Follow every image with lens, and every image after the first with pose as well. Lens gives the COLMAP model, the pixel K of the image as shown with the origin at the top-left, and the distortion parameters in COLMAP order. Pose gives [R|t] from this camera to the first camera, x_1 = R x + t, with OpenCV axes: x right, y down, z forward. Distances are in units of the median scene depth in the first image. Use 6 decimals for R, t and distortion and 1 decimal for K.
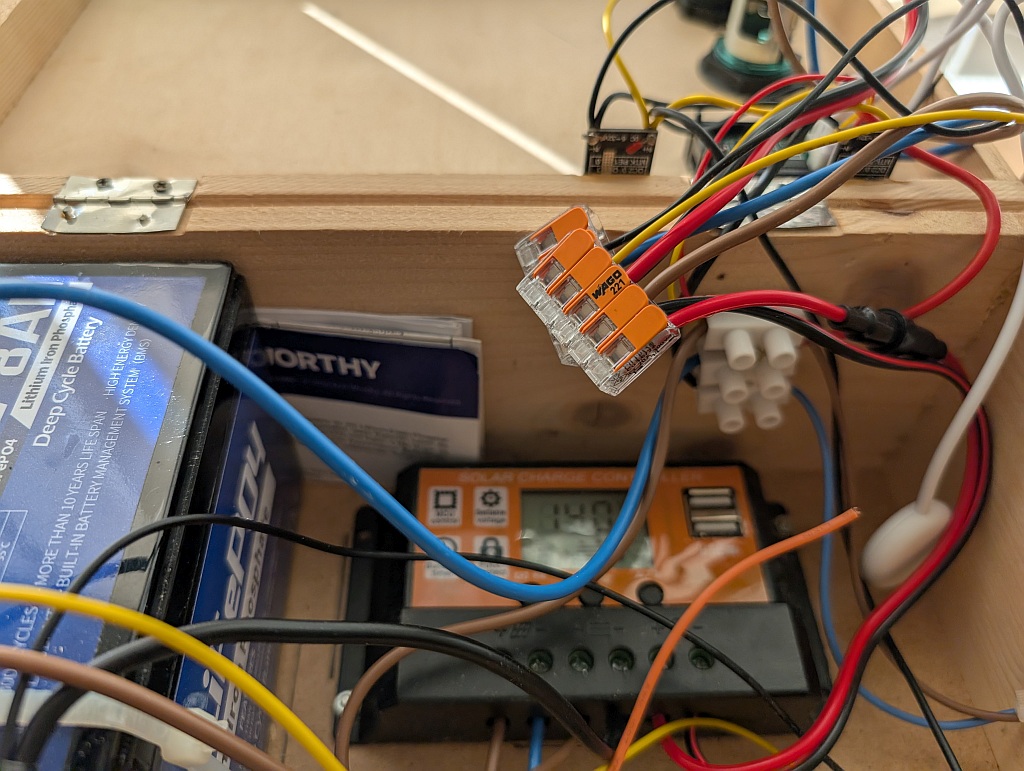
lens RADIAL K [[802.6, 0, 500.0], [0, 802.6, 385.6], [0, 0, 1]] dist [0.000660, 0.001879]
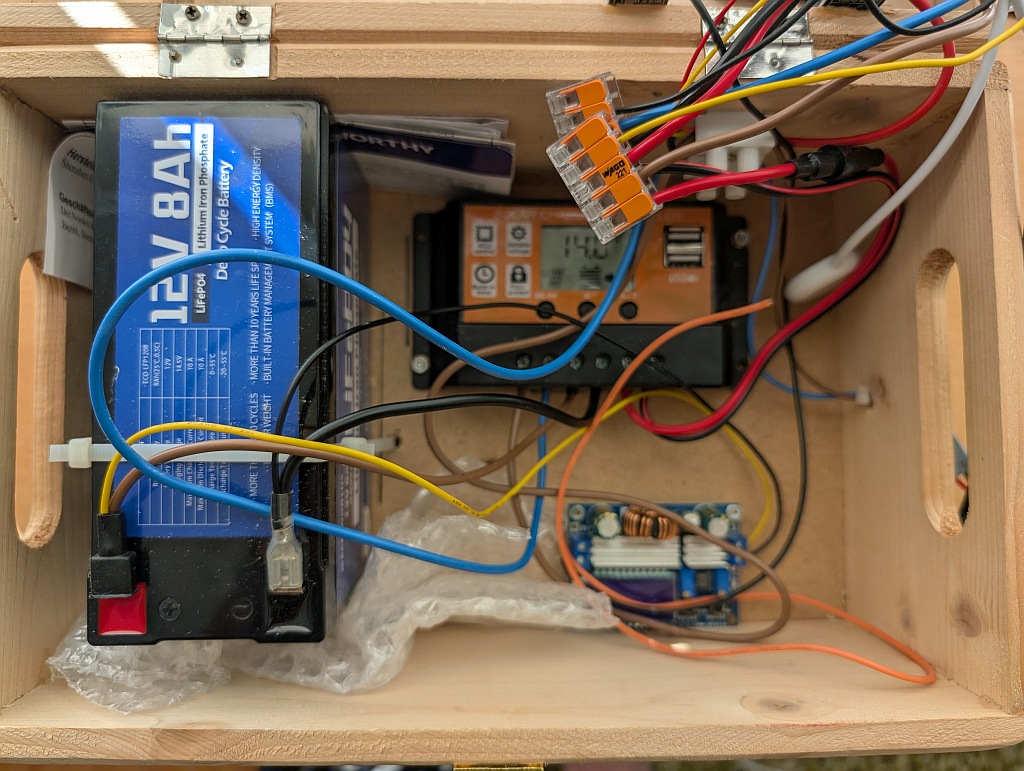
lens RADIAL K [[716.4, 0, 512.0], [0, 716.4, 385.5], [0, 0, 1]] dist [0.055984, -0.000332]
pose [[0.999842, 0.017310, 0.003969, -0.028341], [-0.016582, 0.829967, 0.557566, -0.389567], [0.006357, -0.557544, 0.830123, -0.164606]]
